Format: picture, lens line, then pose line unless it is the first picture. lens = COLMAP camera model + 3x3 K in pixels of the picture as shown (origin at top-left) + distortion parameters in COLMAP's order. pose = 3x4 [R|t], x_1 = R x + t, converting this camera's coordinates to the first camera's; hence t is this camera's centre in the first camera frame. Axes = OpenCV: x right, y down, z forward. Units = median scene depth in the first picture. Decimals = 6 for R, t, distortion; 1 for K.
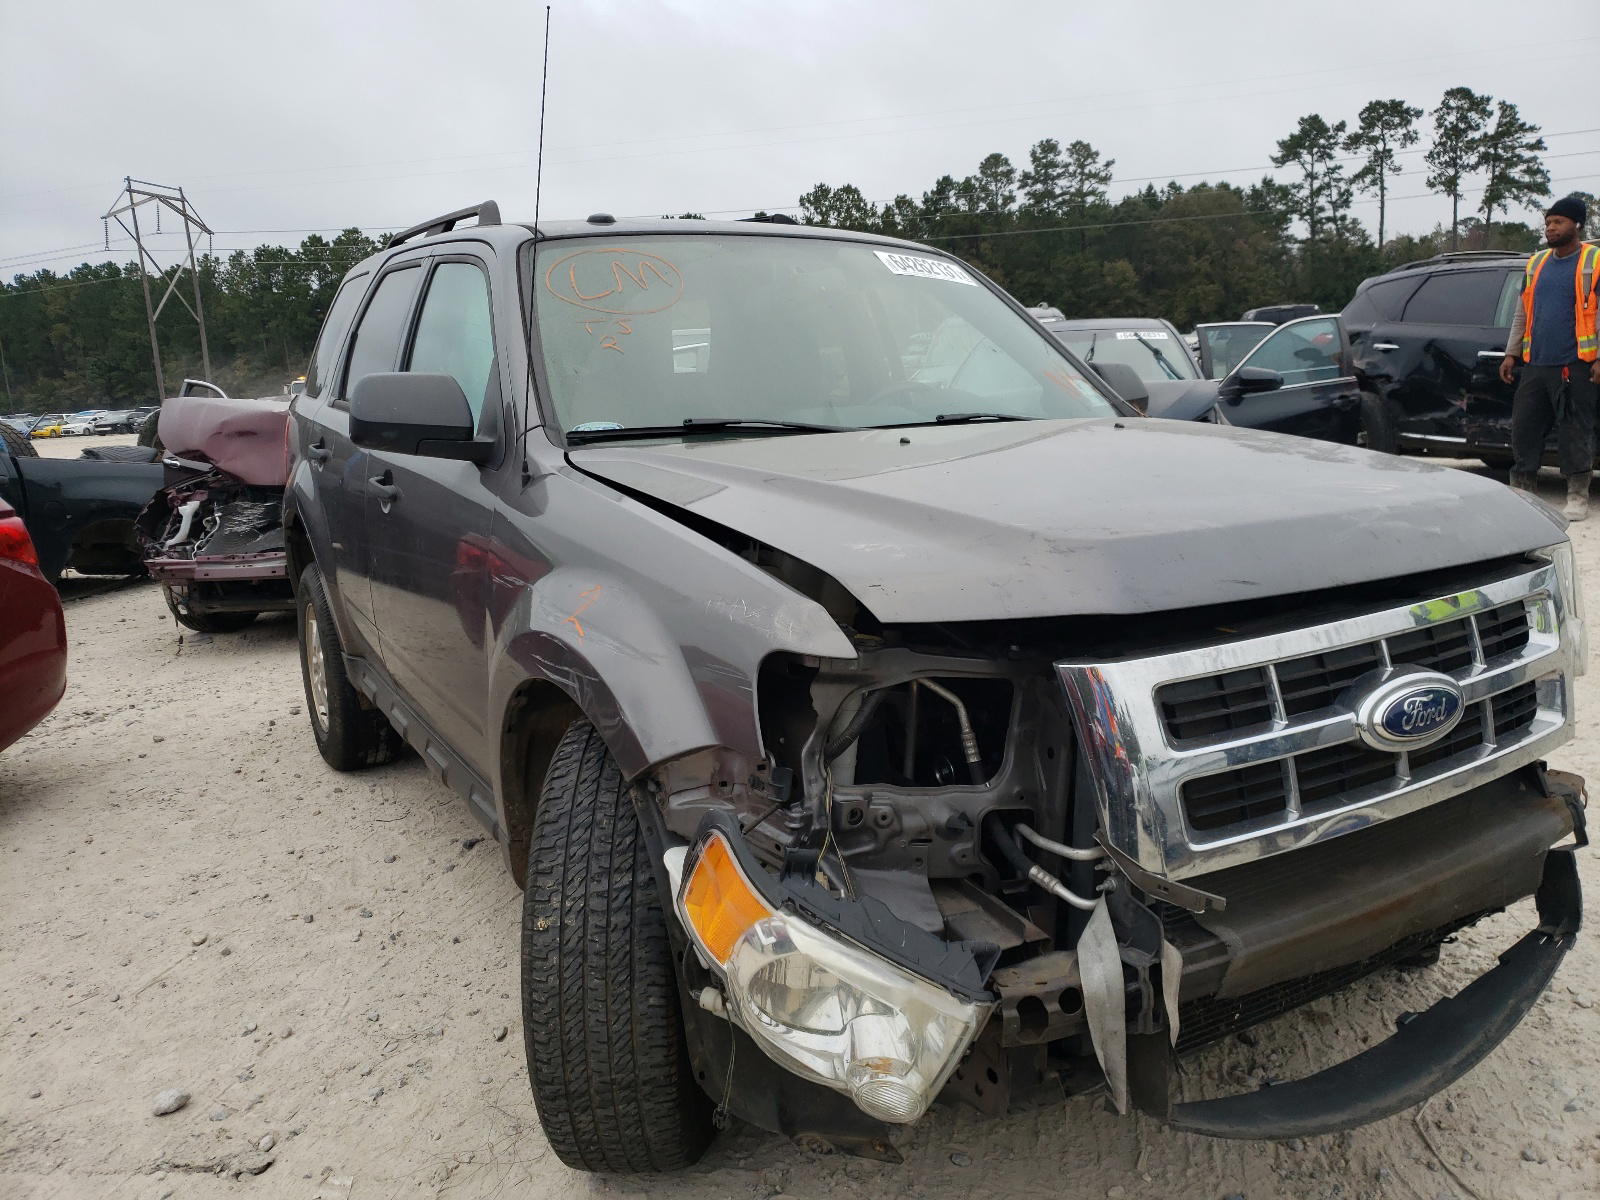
lens RADIAL K [[1238.7, 0, 807.7], [0, 1238.7, 603.3], [0, 0, 1]] dist [-0.004063, -0.010039]
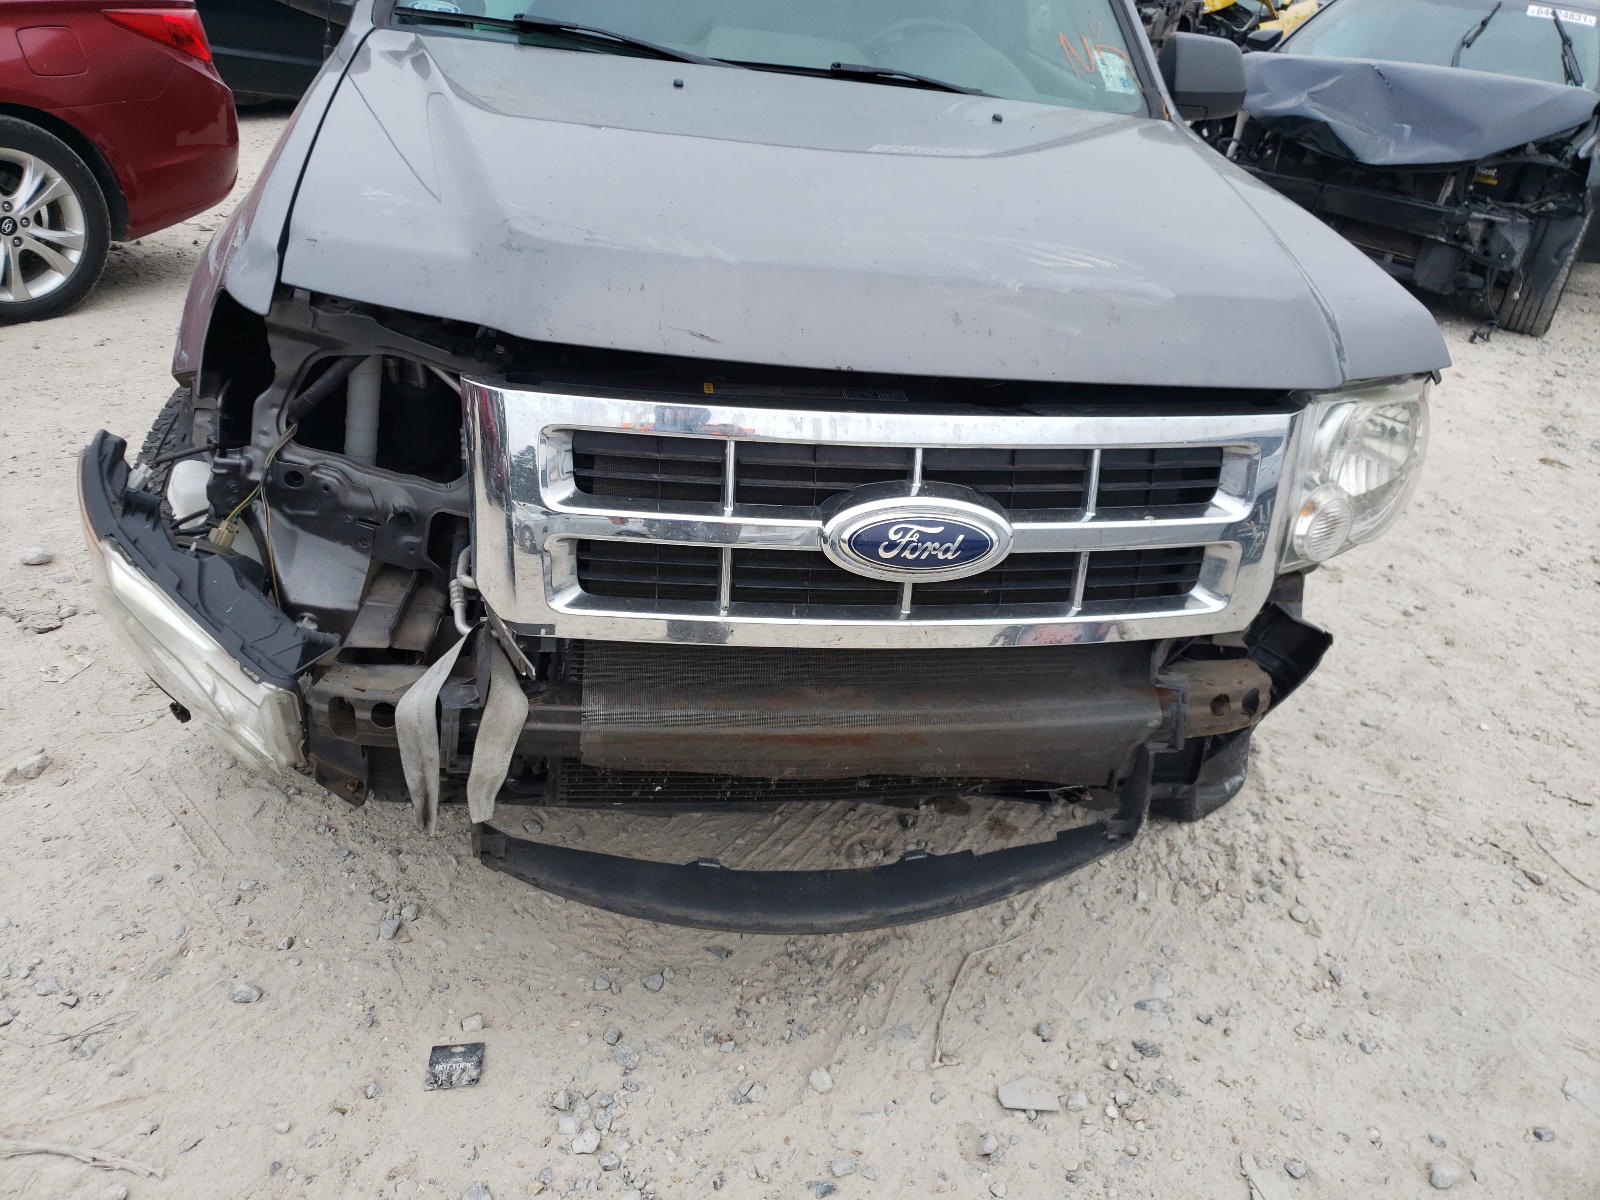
lens RADIAL K [[1238.7, 0, 800.7], [0, 1238.7, 583.2], [0, 0, 1]] dist [-0.004063, -0.010039]
pose [[0.925560, 0.292011, -0.240973, 0.616156], [-0.210575, 0.926004, 0.313328, -0.129517], [0.314638, -0.239261, 0.918563, 0.194388]]
